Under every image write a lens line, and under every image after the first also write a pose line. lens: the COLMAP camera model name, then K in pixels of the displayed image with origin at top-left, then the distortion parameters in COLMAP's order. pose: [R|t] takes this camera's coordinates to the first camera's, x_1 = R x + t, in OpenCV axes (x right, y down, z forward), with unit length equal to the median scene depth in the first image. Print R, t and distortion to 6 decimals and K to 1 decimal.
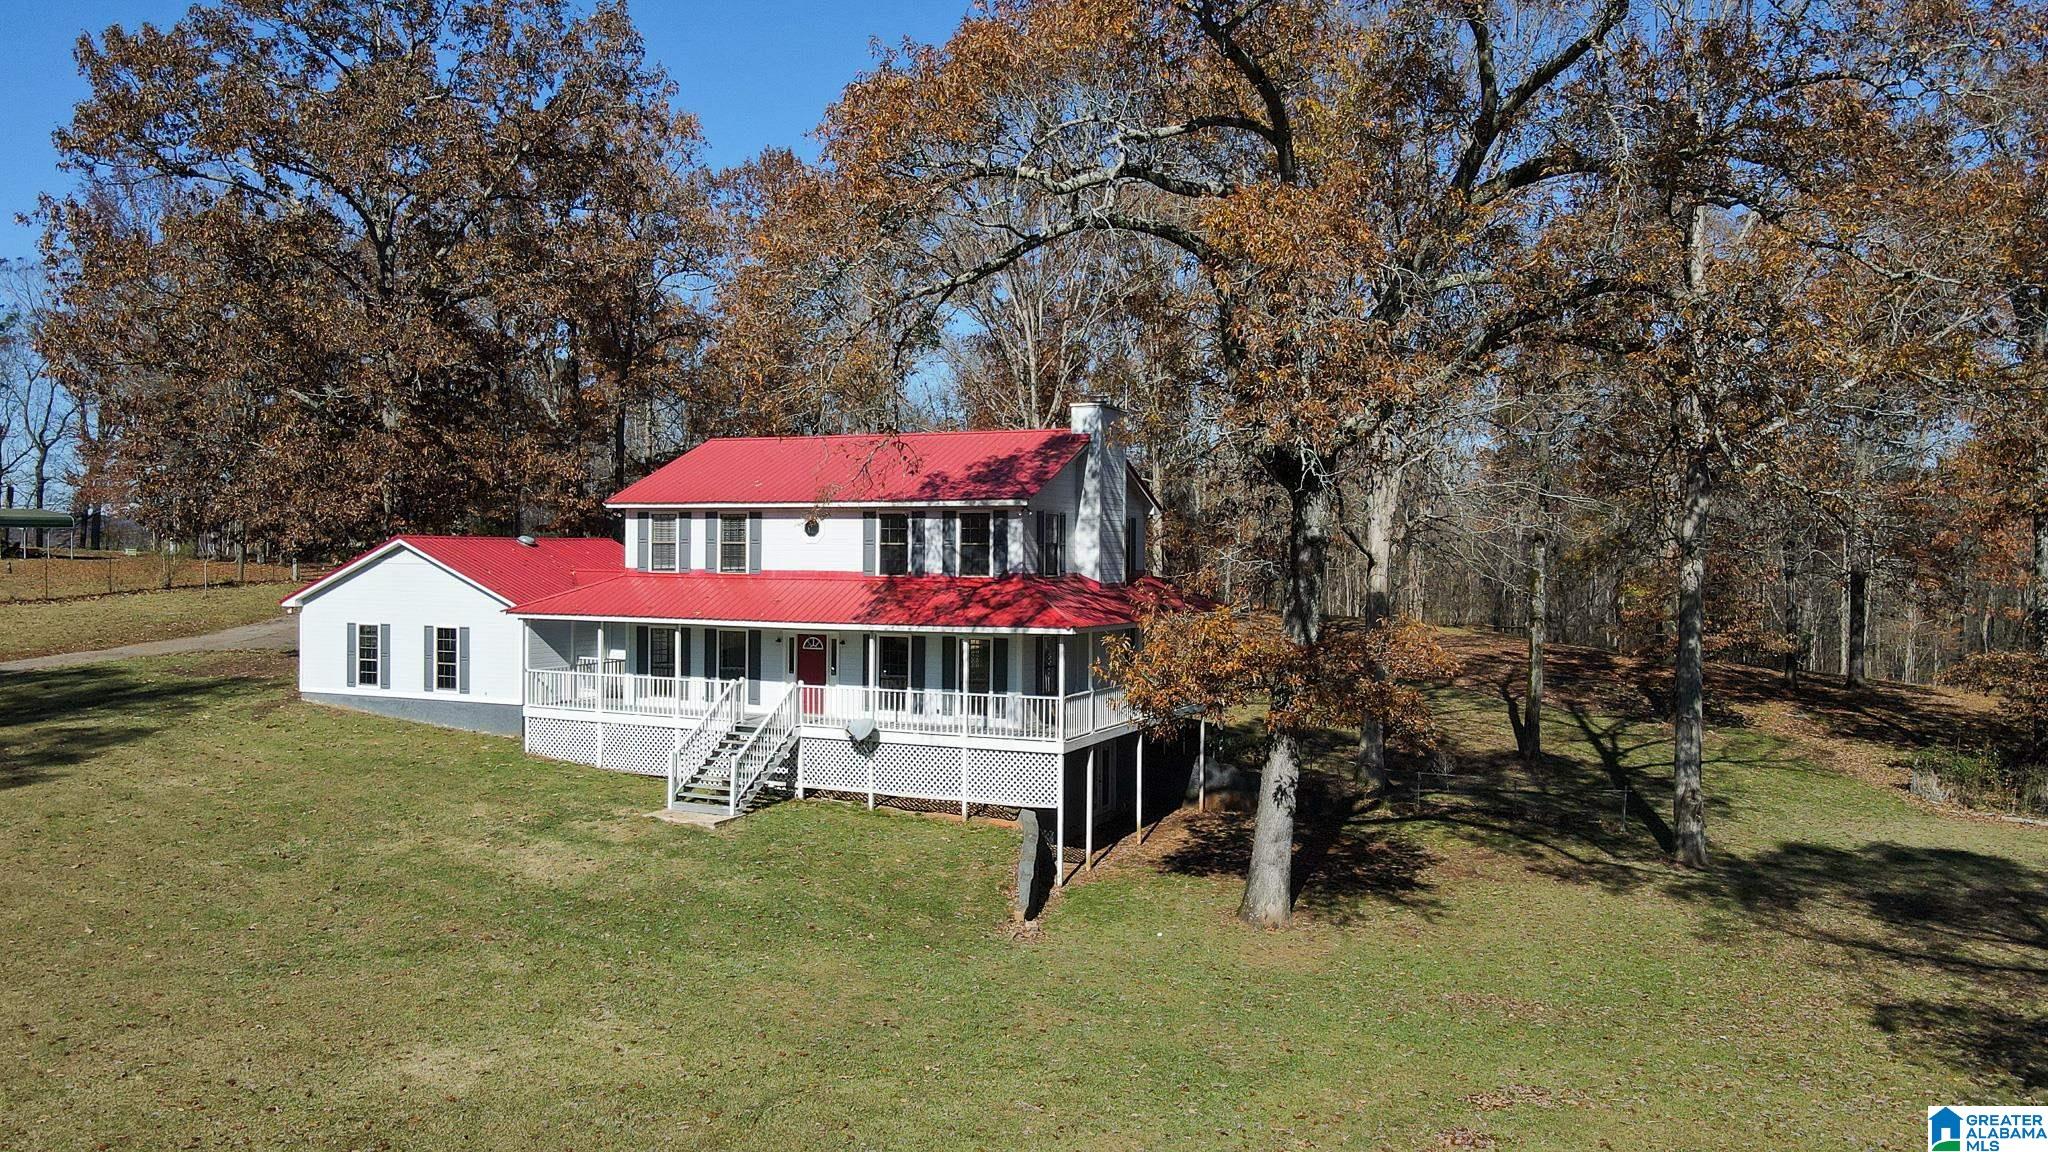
lens RADIAL K [[1522.7, 0, 1024.0], [0, 1522.7, 576.0], [0, 0, 1]] dist [-0.003494, 0.010348]
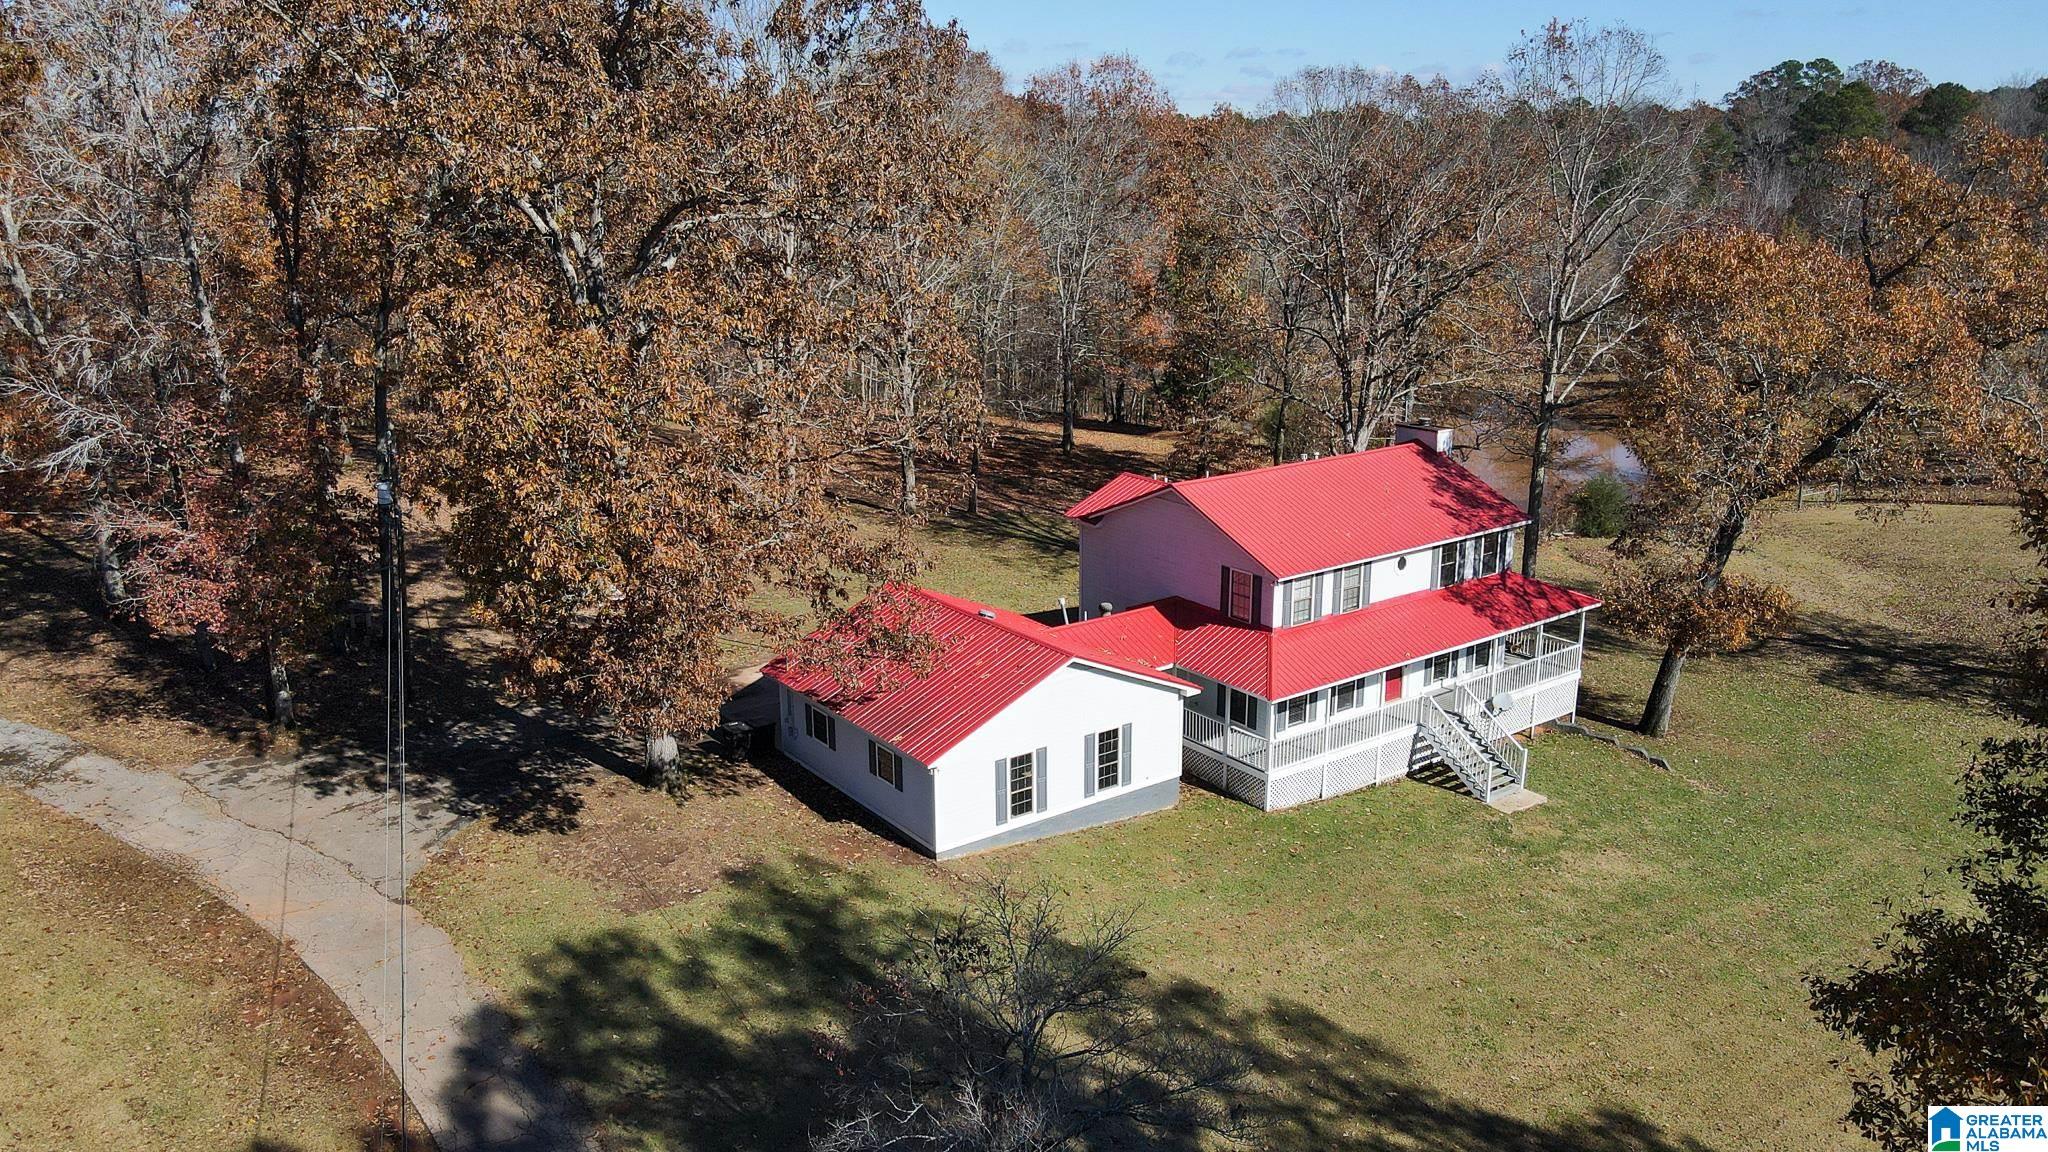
lens RADIAL K [[1522.7, 0, 1024.0], [0, 1522.7, 576.0], [0, 0, 1]] dist [-0.003494, 0.010348]
pose [[0.491017, -0.241821, 0.836914, -1.350192], [0.025355, 0.964260, 0.263741, -0.361727], [-0.870781, -0.108282, 0.479599, 0.656475]]
